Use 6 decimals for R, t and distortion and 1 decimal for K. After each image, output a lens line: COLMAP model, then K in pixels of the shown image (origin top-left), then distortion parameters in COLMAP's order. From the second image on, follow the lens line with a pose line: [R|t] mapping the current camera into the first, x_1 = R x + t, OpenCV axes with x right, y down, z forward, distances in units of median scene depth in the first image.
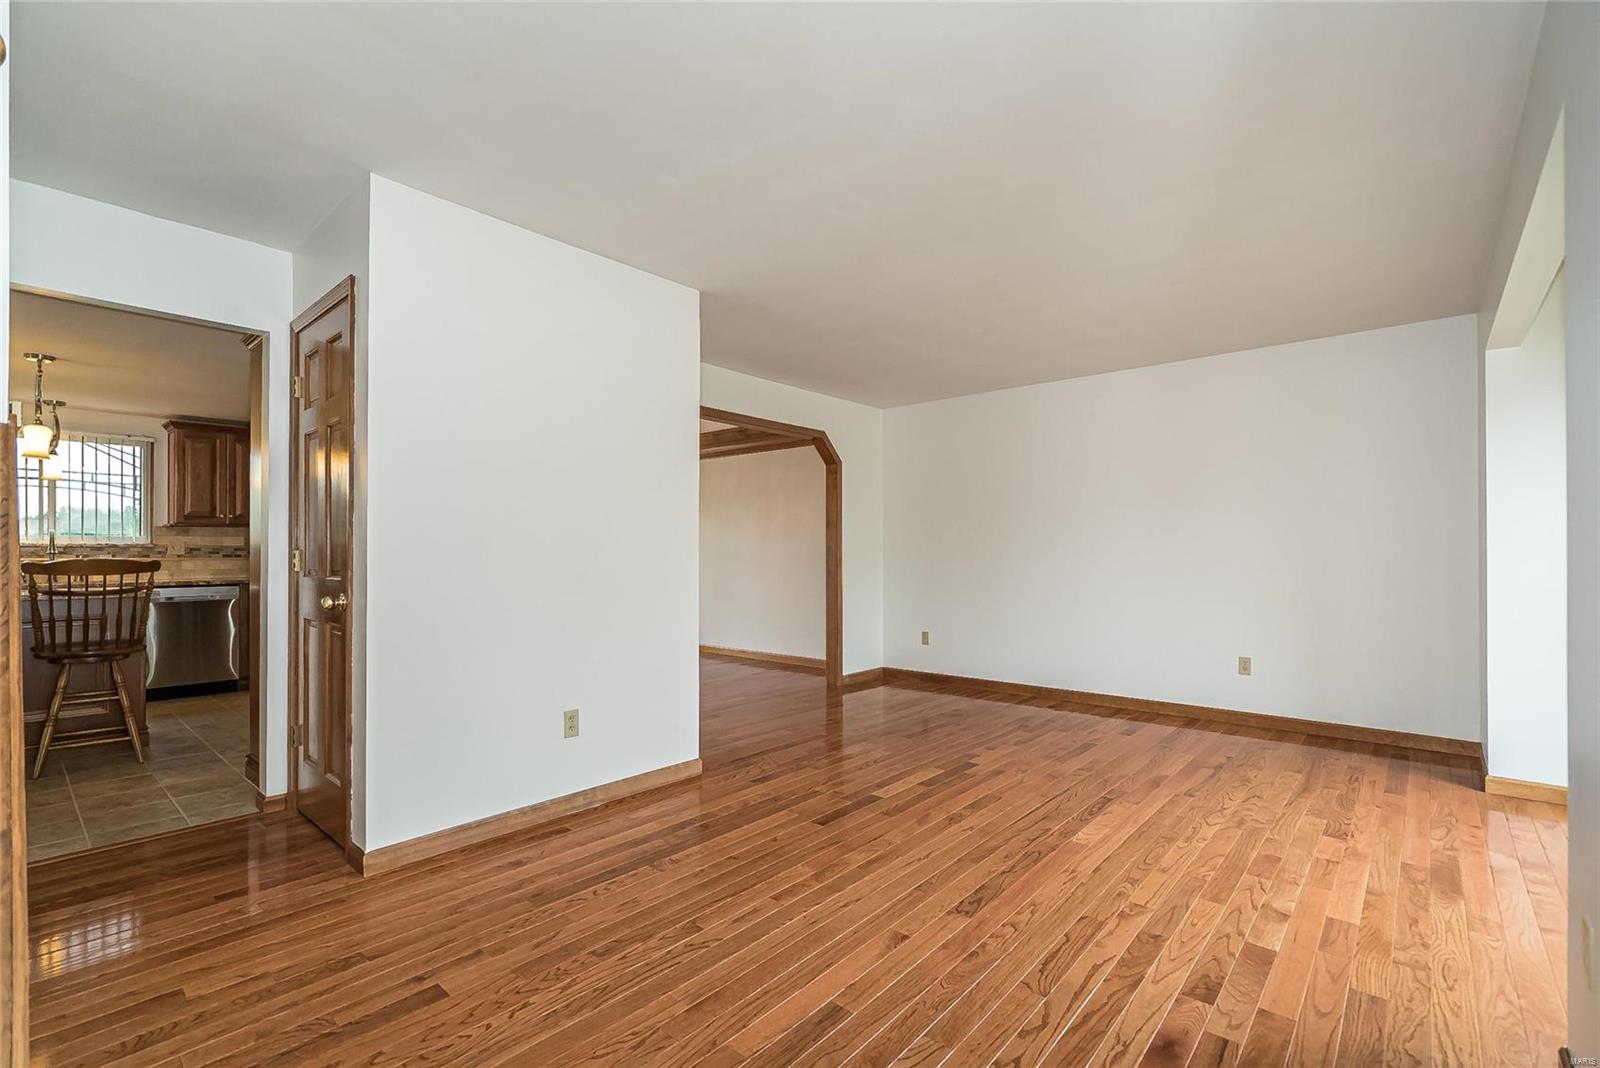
lens RADIAL K [[707.2, 0, 739.1], [0, 707.2, 547.9], [0, 0, 1]] dist [-0.003420, -0.000232]
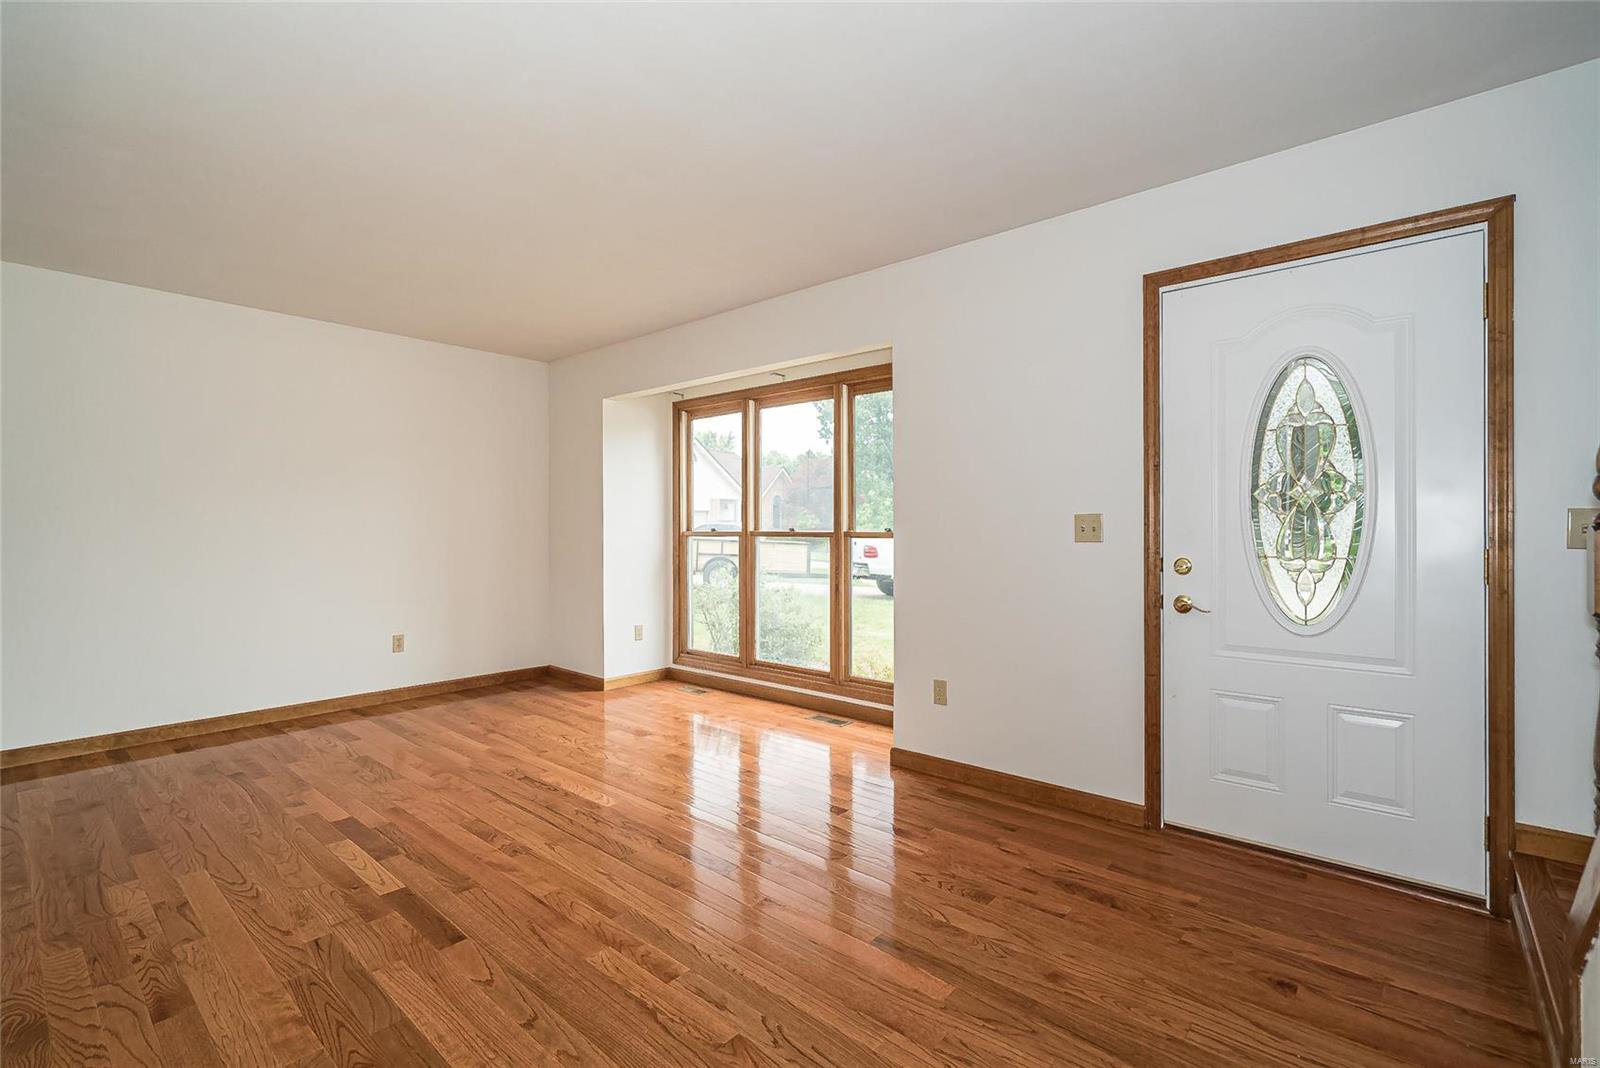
lens RADIAL K [[723.9, 0, 850.0], [0, 723.9, 528.4], [0, 0, 1]] dist [-0.003255, 0.000289]
pose [[-0.074281, -0.004853, 0.997226, -0.591306], [-0.004363, 0.999980, 0.004542, -0.012228], [-0.997228, -0.004013, -0.074300, 0.656875]]
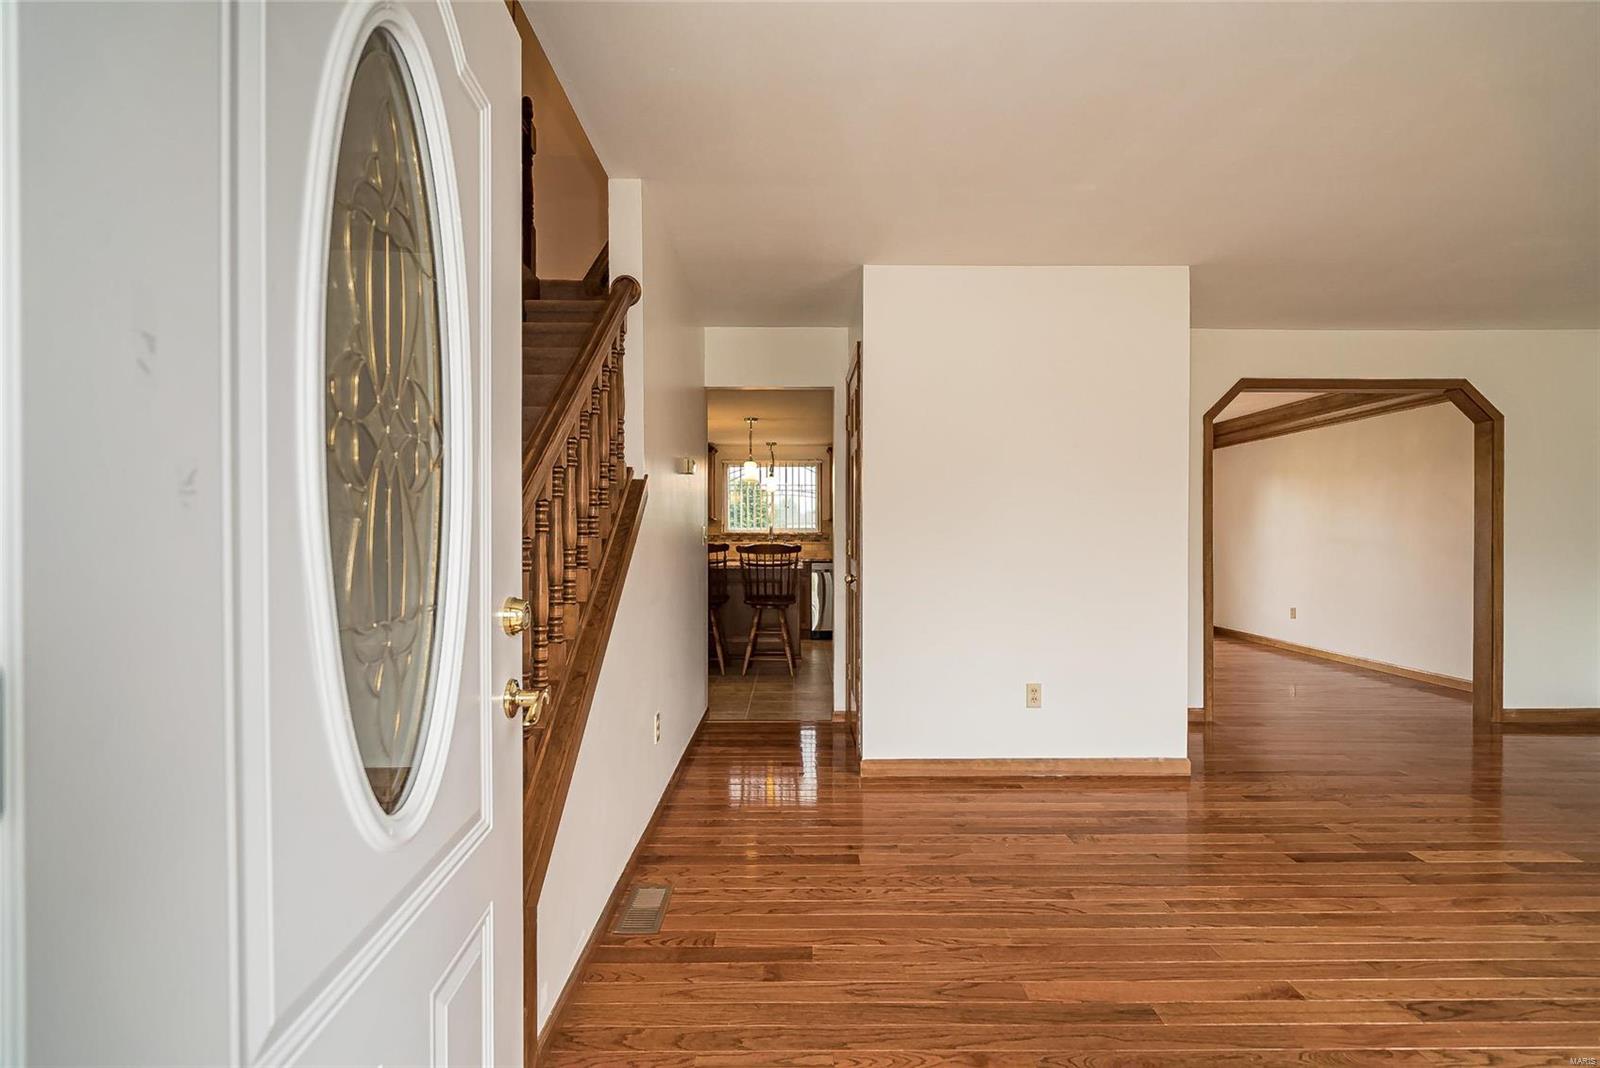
lens RADIAL K [[667.5, 0, 800.0], [0, 667.5, 534.0], [0, 0, 1]] dist [-0.004129, -0.000116]
pose [[0.695408, -0.001832, -0.718613, 0.271131], [0.005402, 0.999982, 0.002678, -0.012286], [0.718595, -0.005744, 0.695405, 0.002982]]
